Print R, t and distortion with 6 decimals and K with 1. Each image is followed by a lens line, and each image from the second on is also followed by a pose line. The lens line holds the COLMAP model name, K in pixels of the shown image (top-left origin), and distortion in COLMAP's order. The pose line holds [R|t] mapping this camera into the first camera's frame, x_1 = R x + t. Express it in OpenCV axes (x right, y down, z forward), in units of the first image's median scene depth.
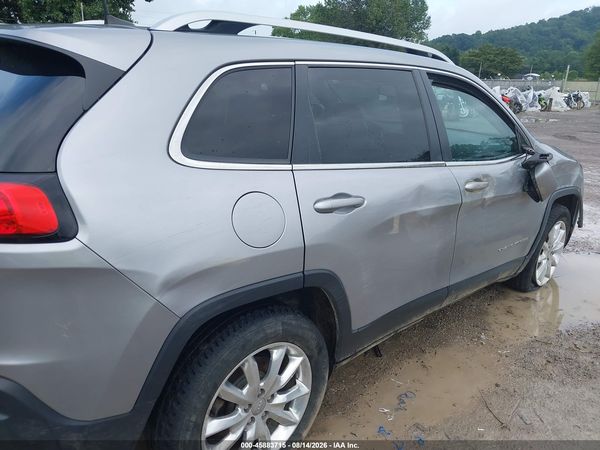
lens RADIAL K [[471.7, 0, 294.5], [0, 471.7, 224.9], [0, 0, 1]] dist [0.016689, 0.000114]
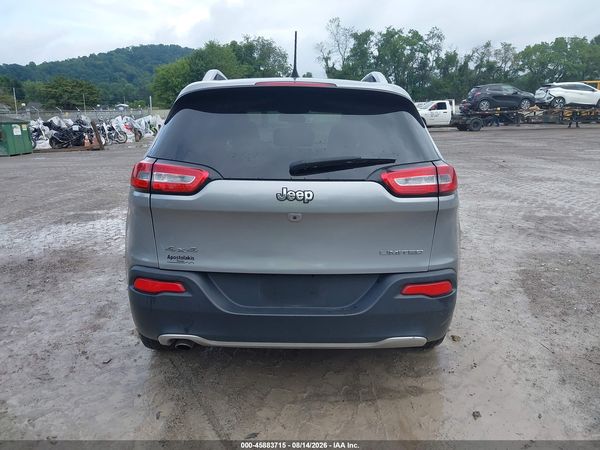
lens RADIAL K [[471.0, 0, 294.3], [0, 471.0, 232.5], [0, 0, 1]] dist [0.005384, -0.003929]
pose [[0.672960, -0.218035, 0.706814, -1.201661], [0.248832, 0.966607, 0.061261, -0.043908], [-0.696568, 0.134652, 0.704742, 0.054528]]
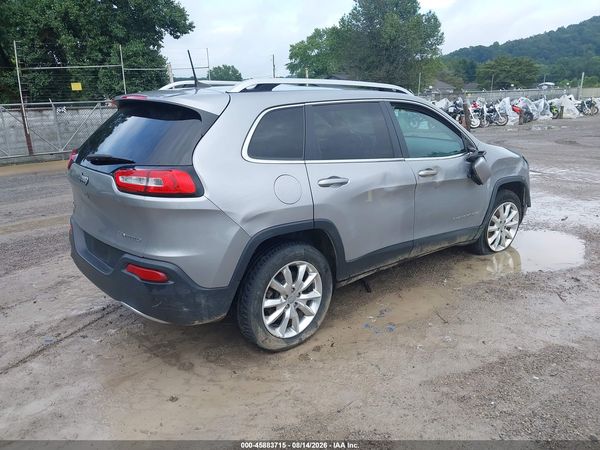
lens RADIAL K [[471.7, 0, 294.5], [0, 471.7, 224.9], [0, 0, 1]] dist [0.016689, 0.000114]
pose [[0.997984, -0.038883, -0.050154, 0.024257], [0.036836, 0.998475, -0.041110, 0.134010], [0.051676, 0.039180, 0.997895, -0.556982]]
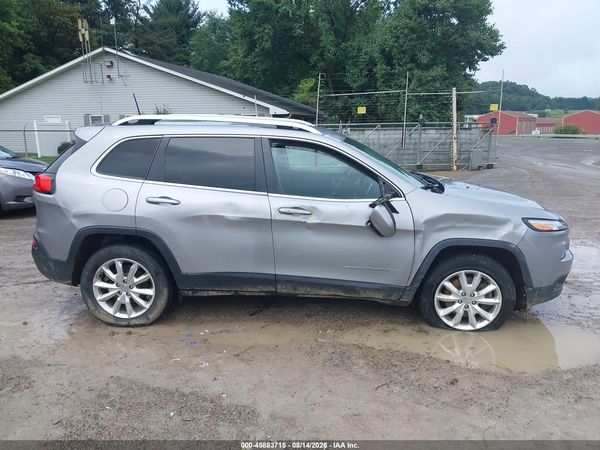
lens RADIAL K [[471.0, 0, 294.3], [0, 471.0, 232.5], [0, 0, 1]] dist [0.005384, -0.003929]
pose [[0.713952, 0.135927, -0.686875, 1.448167], [-0.194003, 0.980972, -0.007525, -0.005514], [0.672782, 0.138628, 0.726737, -0.076916]]
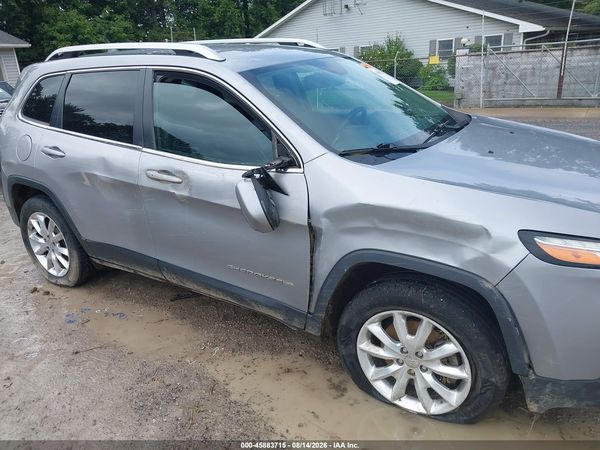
lens RADIAL K [[471.7, 0, 294.5], [0, 471.7, 224.9], [0, 0, 1]] dist [0.016689, 0.000114]
pose [[0.238297, 0.284797, -0.928496, 1.499486], [-0.234210, 0.944673, 0.229649, -0.300364], [0.942529, 0.162739, 0.291815, 1.008675]]
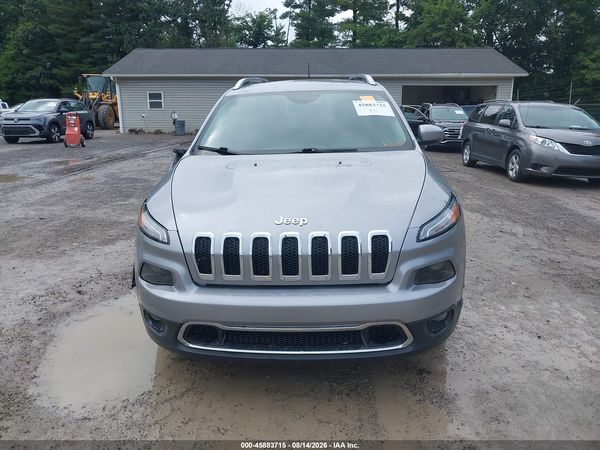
lens RADIAL K [[471.7, 0, 294.5], [0, 471.7, 224.9], [0, 0, 1]] dist [0.016689, 0.000114]
pose [[-0.714412, 0.151613, -0.683103, 1.451554], [-0.224968, 0.874644, 0.429404, -0.725449], [0.662575, 0.460447, -0.590748, 2.499811]]
